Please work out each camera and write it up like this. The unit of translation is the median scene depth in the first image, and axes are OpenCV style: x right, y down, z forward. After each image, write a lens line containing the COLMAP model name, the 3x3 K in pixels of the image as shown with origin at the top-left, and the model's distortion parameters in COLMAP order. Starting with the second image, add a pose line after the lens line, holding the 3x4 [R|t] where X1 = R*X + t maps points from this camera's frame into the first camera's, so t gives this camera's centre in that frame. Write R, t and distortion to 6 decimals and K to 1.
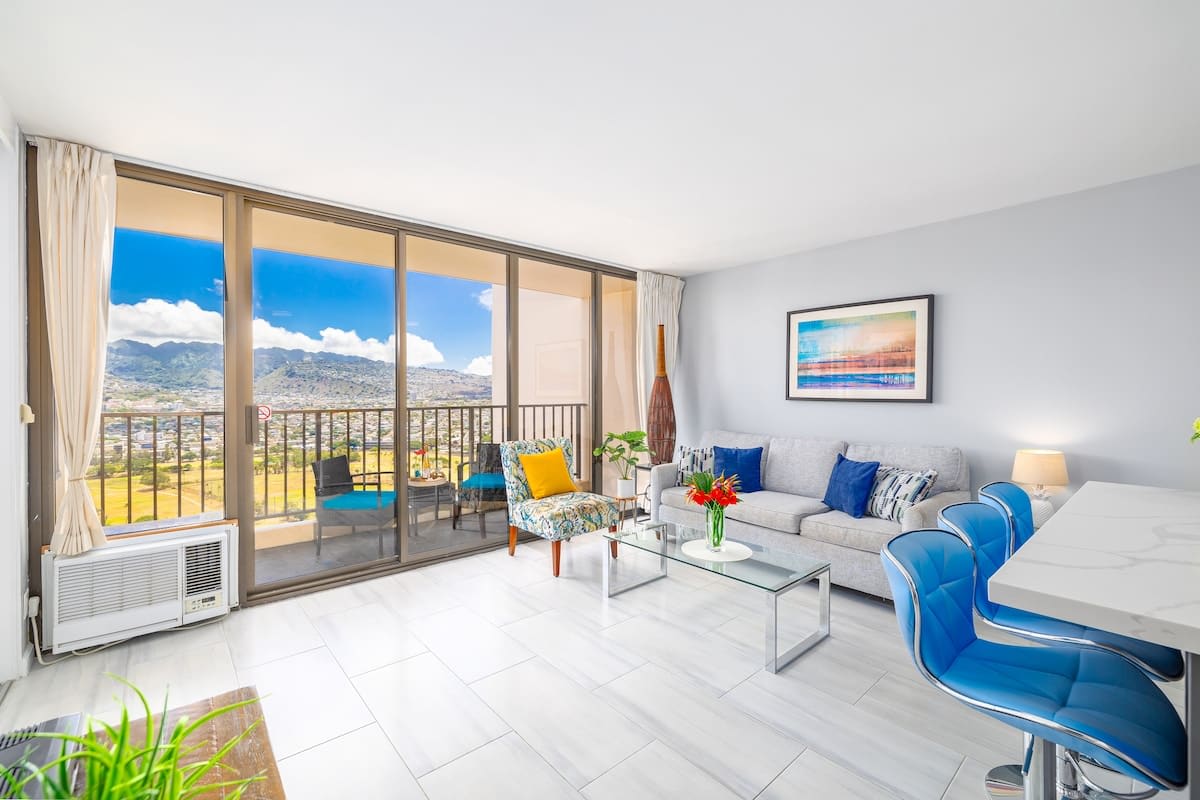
lens RADIAL K [[508.4, 0, 589.6], [0, 508.4, 394.3], [0, 0, 1]] dist [0.000501, -0.000074]
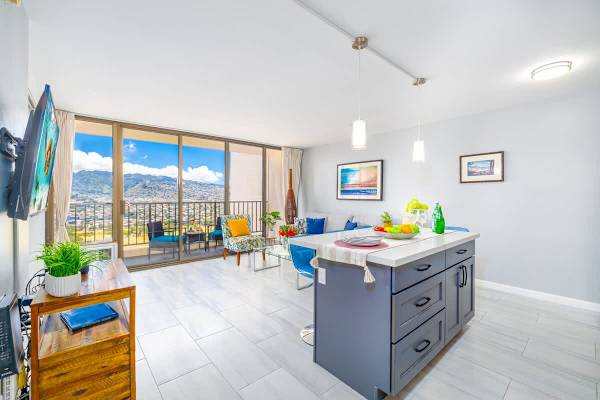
lens RADIAL K [[252.4, 0, 297.8], [0, 252.4, 197.8], [0, 0, 1]] dist [-0.003861, -0.000663]
pose [[0.999868, 0.003052, 0.015931, 0.184268], [-0.003065, 0.999995, 0.000785, 0.002506], [-0.015929, -0.000834, 0.999873, -0.265579]]
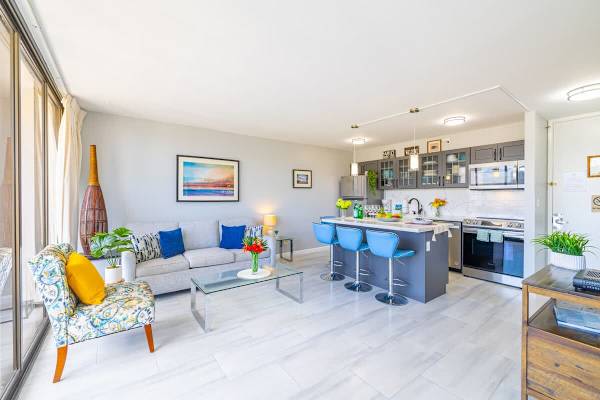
lens RADIAL K [[252.4, 0, 297.8], [0, 252.4, 197.8], [0, 0, 1]] dist [-0.003861, -0.000663]
pose [[0.065484, -0.006193, 0.997834, -0.541576], [0.003935, 0.999975, 0.005948, -0.007677], [-0.997846, 0.003537, 0.065507, 0.526088]]
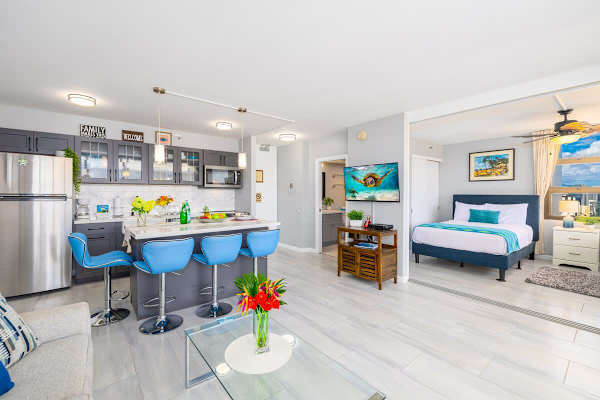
lens RADIAL K [[254.2, 0, 294.8], [0, 254.2, 197.1], [0, 0, 1]] dist [0.000501, -0.000074]
pose [[-0.999785, -0.001918, 0.020668, 0.116734], [-0.001591, 0.999873, 0.015845, -0.008056], [-0.020695, 0.015809, -0.999661, 1.054087]]
